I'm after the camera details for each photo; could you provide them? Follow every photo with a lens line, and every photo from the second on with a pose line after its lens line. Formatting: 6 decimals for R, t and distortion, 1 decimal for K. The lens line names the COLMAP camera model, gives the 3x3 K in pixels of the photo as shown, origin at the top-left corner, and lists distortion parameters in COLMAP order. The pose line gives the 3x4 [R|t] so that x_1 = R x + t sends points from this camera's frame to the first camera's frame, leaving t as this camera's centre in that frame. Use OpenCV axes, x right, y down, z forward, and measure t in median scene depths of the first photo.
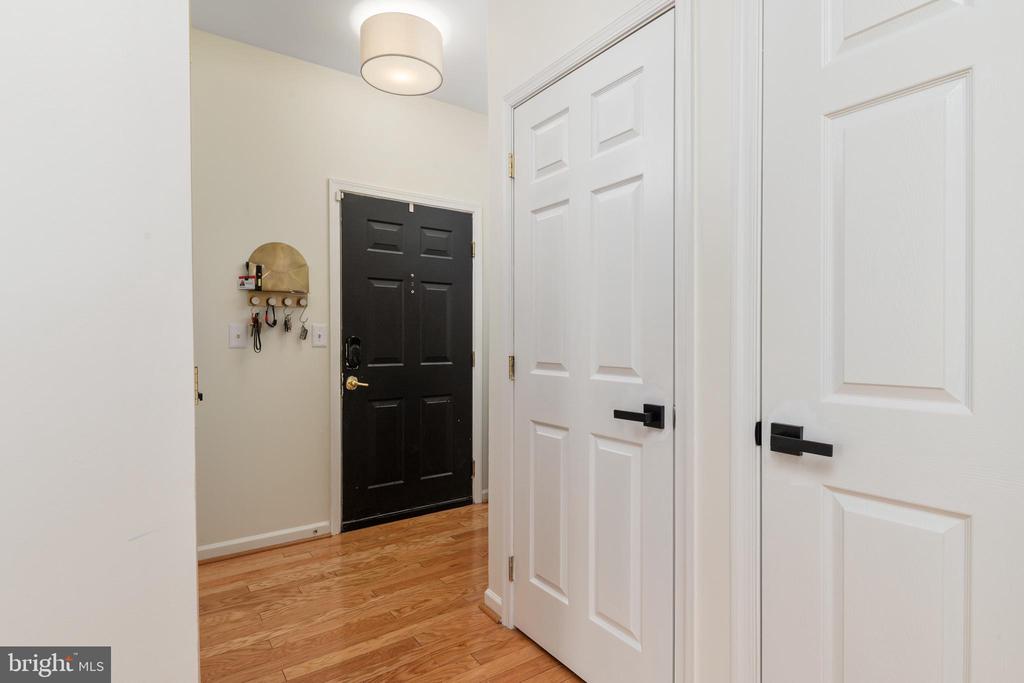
lens RADIAL K [[530.0, 0, 510.3], [0, 530.0, 343.7], [0, 0, 1]] dist [-0.002530, -0.001485]
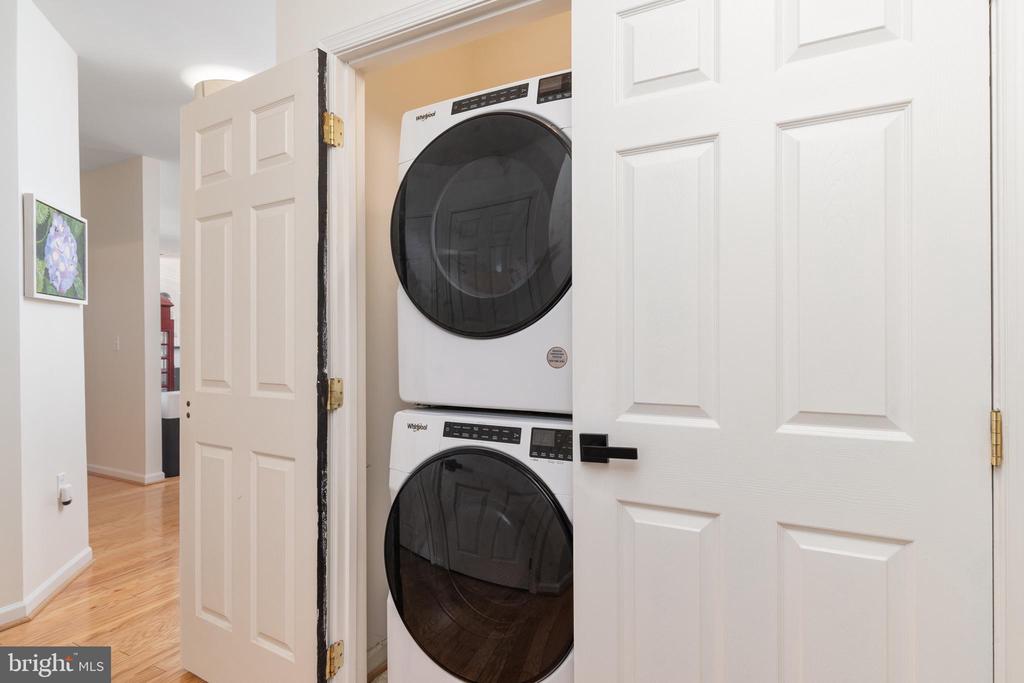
lens RADIAL K [[533.5, 0, 503.5], [0, 533.5, 355.8], [0, 0, 1]] dist [0.020233, -0.000347]
pose [[0.874222, 0.015794, 0.485270, -0.313365], [-0.009381, 0.999834, -0.015641, -0.005990], [-0.485436, 0.009121, 0.874224, 0.458914]]
